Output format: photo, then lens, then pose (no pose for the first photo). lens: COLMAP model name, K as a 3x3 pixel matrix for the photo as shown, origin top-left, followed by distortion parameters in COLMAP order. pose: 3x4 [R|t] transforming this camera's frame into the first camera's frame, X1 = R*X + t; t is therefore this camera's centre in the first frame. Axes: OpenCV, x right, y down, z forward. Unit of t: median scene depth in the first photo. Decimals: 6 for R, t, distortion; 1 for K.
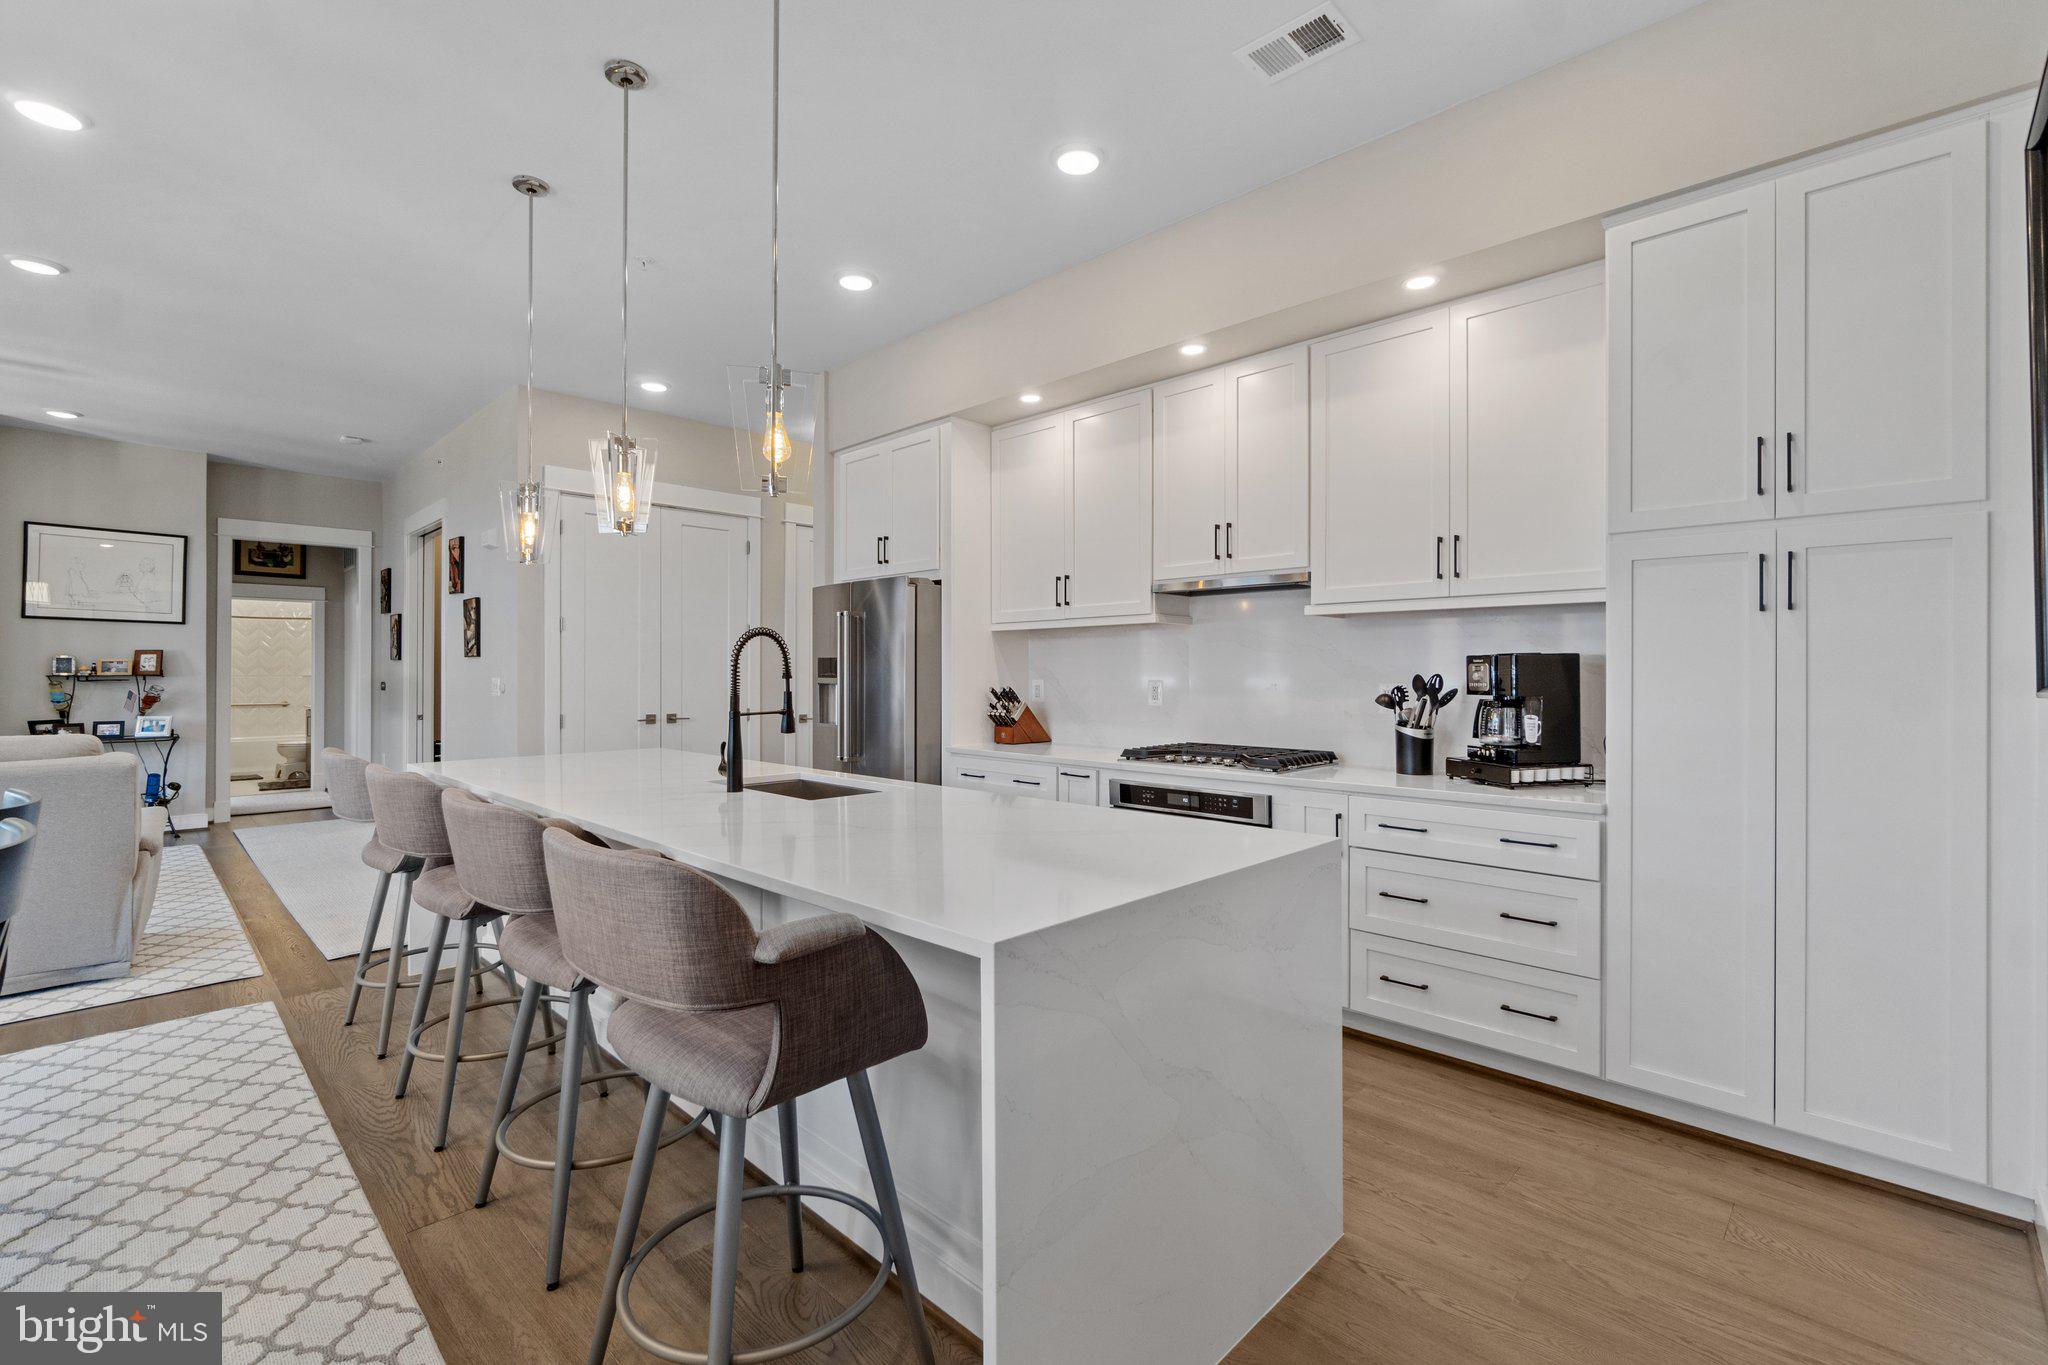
lens RADIAL K [[888.5, 0, 1023.1], [0, 888.5, 671.4], [0, 0, 1]] dist [-0.001280, 0.000257]
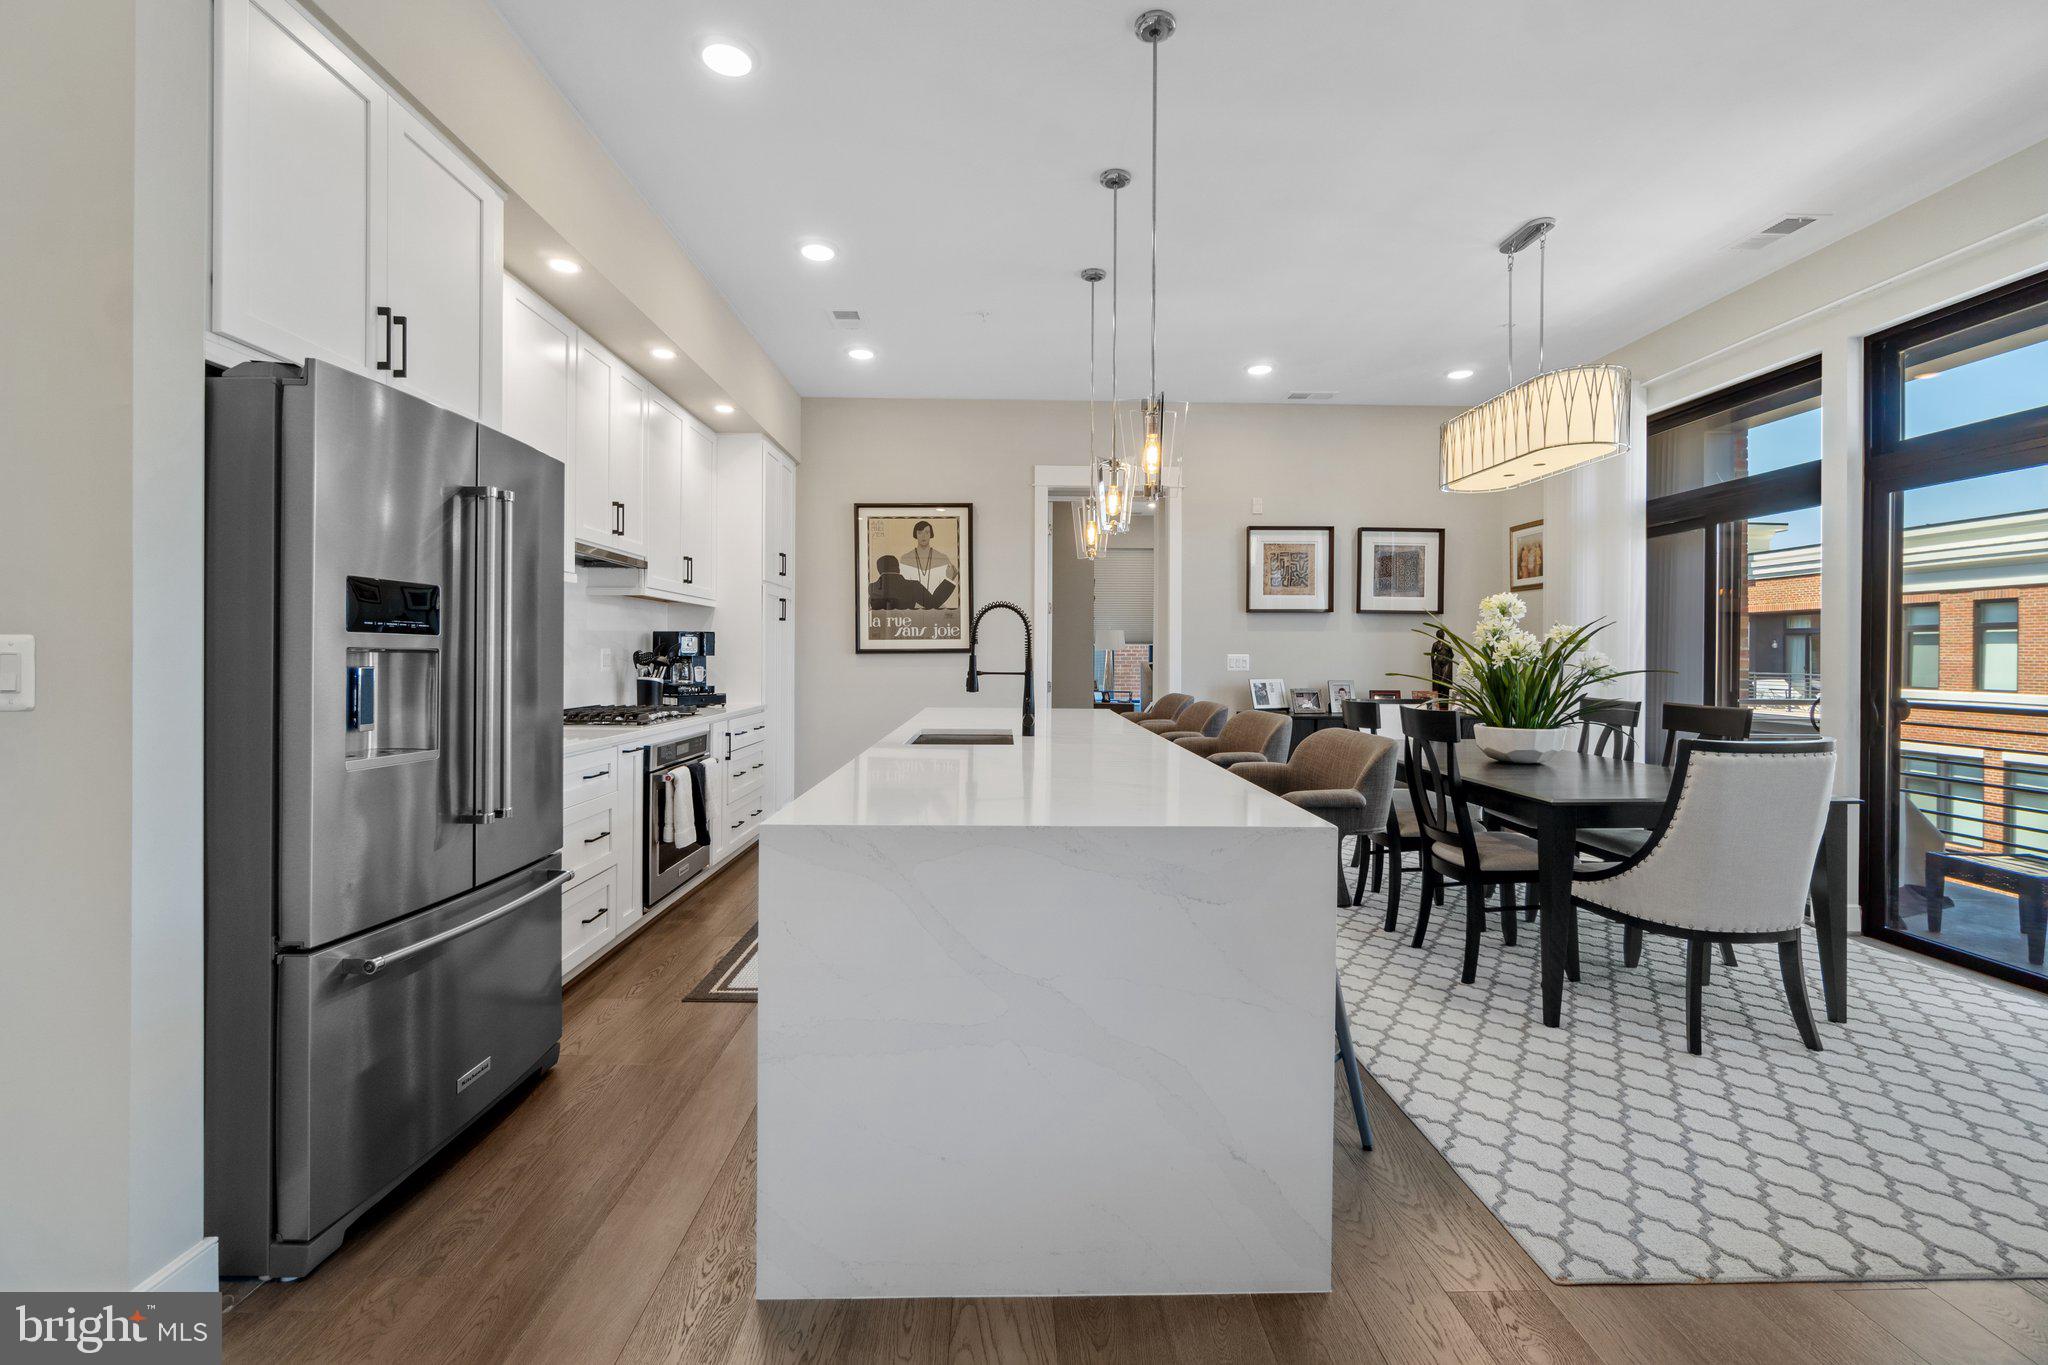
lens RADIAL K [[880.0, 0, 1027.7], [0, 880.0, 649.3], [0, 0, 1]] dist [-0.000759, 0.000017]
pose [[-0.722597, 0.001534, 0.691267, -0.966788], [-0.005670, 0.999951, -0.008145, 0.020631], [-0.691246, -0.009805, -0.722553, 1.557563]]
